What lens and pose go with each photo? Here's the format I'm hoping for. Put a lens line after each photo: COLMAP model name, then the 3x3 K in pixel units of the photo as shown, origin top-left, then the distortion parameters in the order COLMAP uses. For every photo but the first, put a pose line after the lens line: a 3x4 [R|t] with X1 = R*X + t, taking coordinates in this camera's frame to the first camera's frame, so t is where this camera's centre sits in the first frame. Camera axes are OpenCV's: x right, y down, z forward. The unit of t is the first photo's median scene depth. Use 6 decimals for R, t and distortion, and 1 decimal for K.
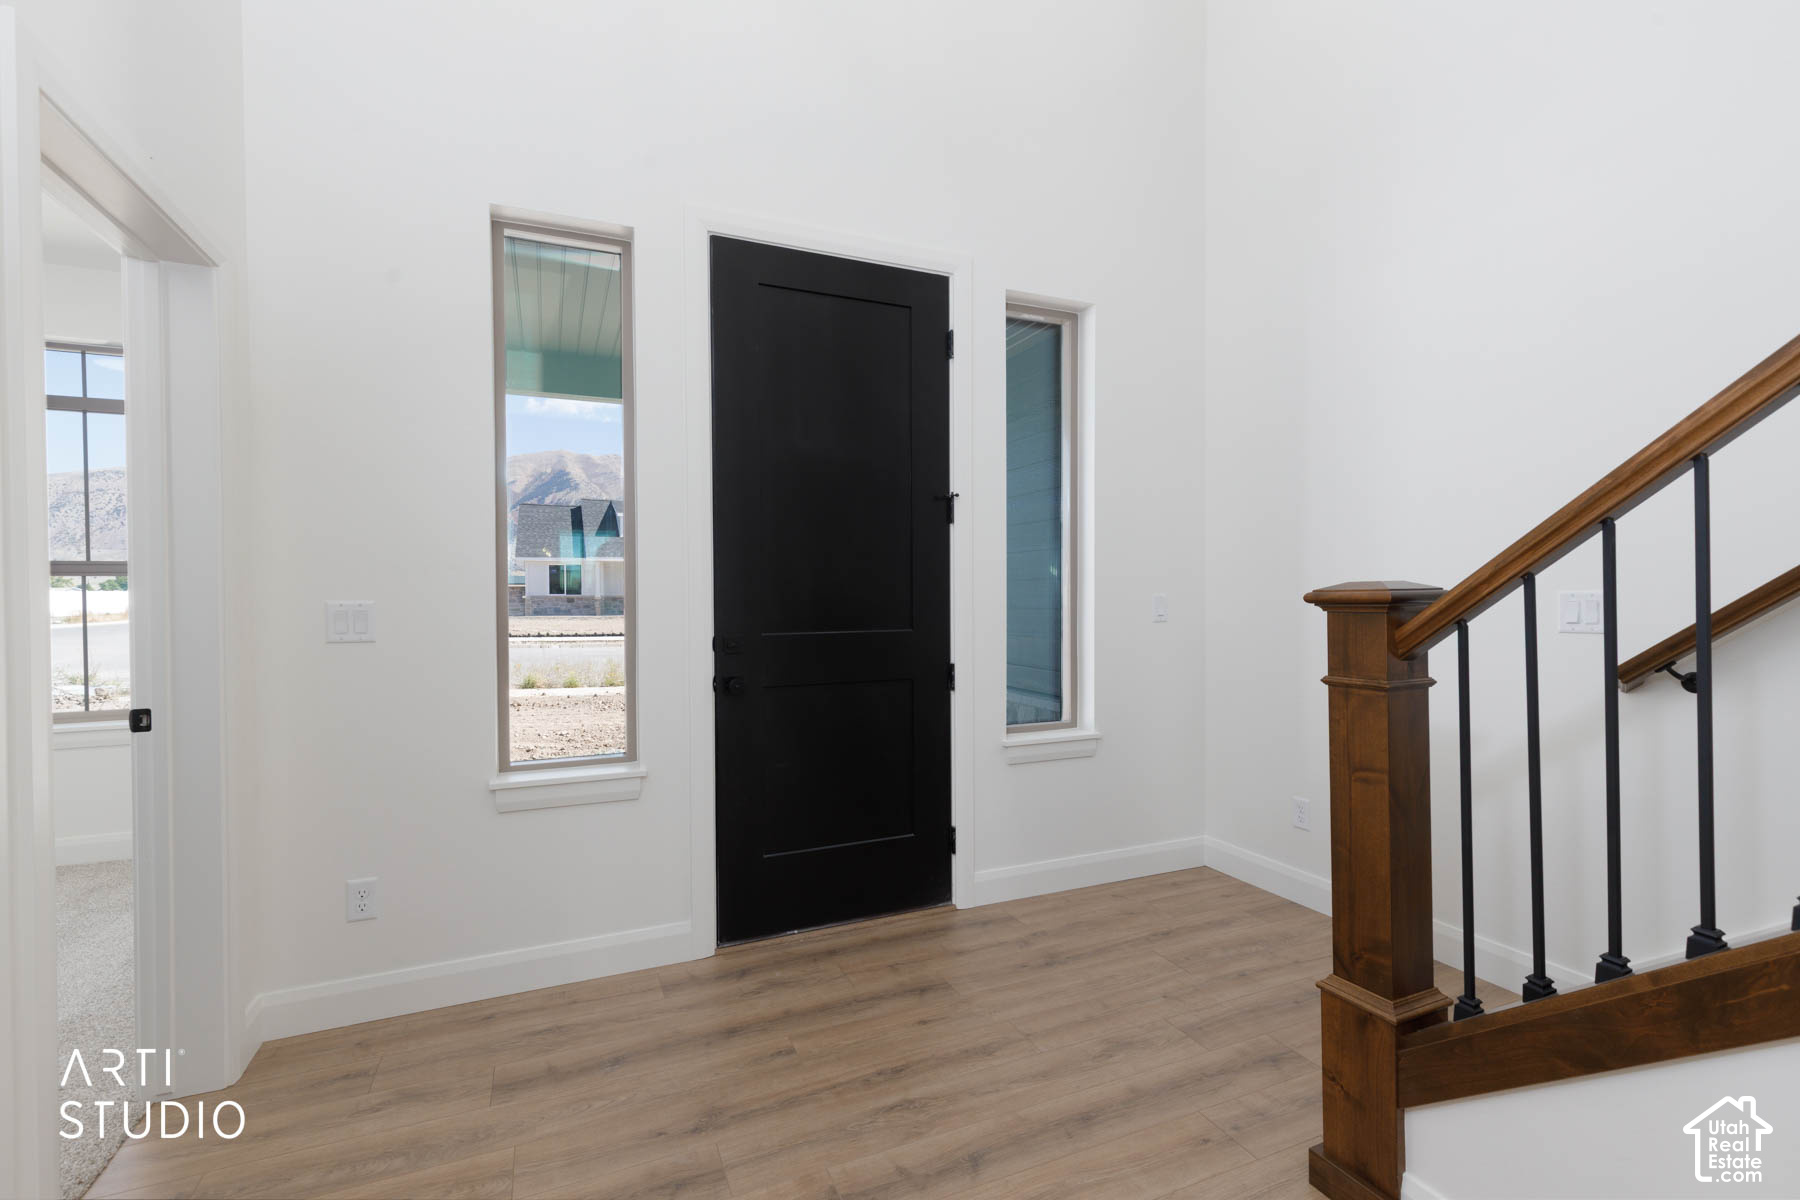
lens RADIAL K [[803.4, 0, 895.3], [0, 803.4, 597.9], [0, 0, 1]] dist [0.011952, -0.000045]
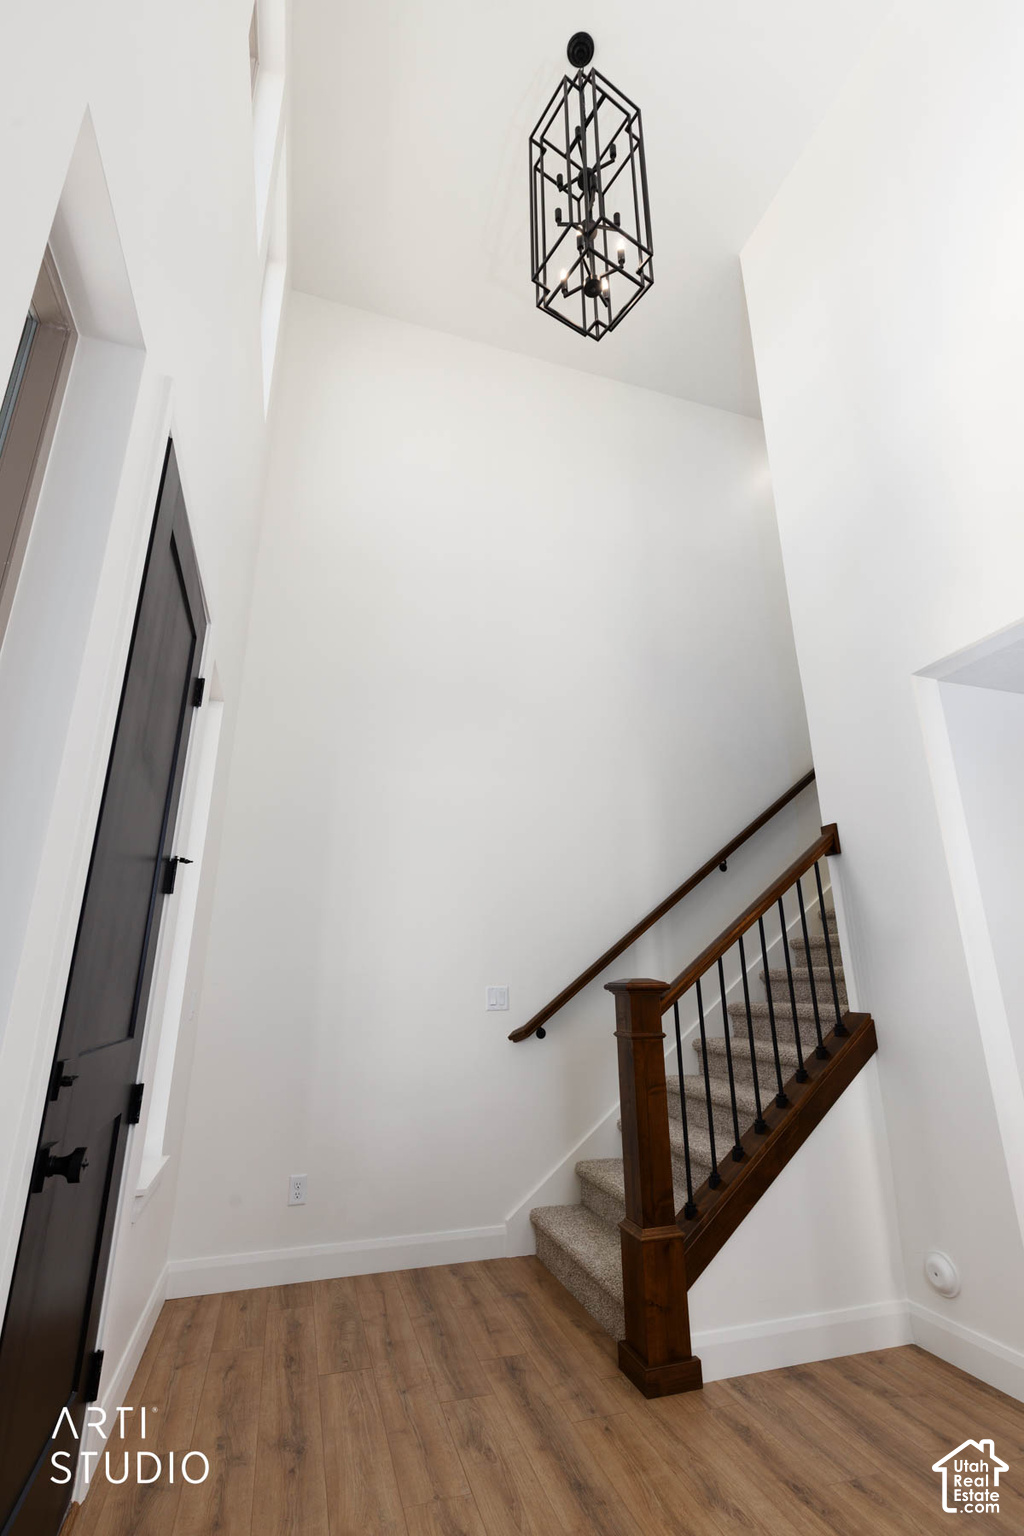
lens RADIAL K [[685.6, 0, 512.0], [0, 685.6, 768.0], [0, 0, 1]] dist [0.011952, -0.000045]
pose [[0.107318, 0.312602, 0.943802, -0.579156], [0.006603, 0.949040, -0.315087, 0.008264], [-0.994203, 0.040047, 0.099785, 0.571317]]
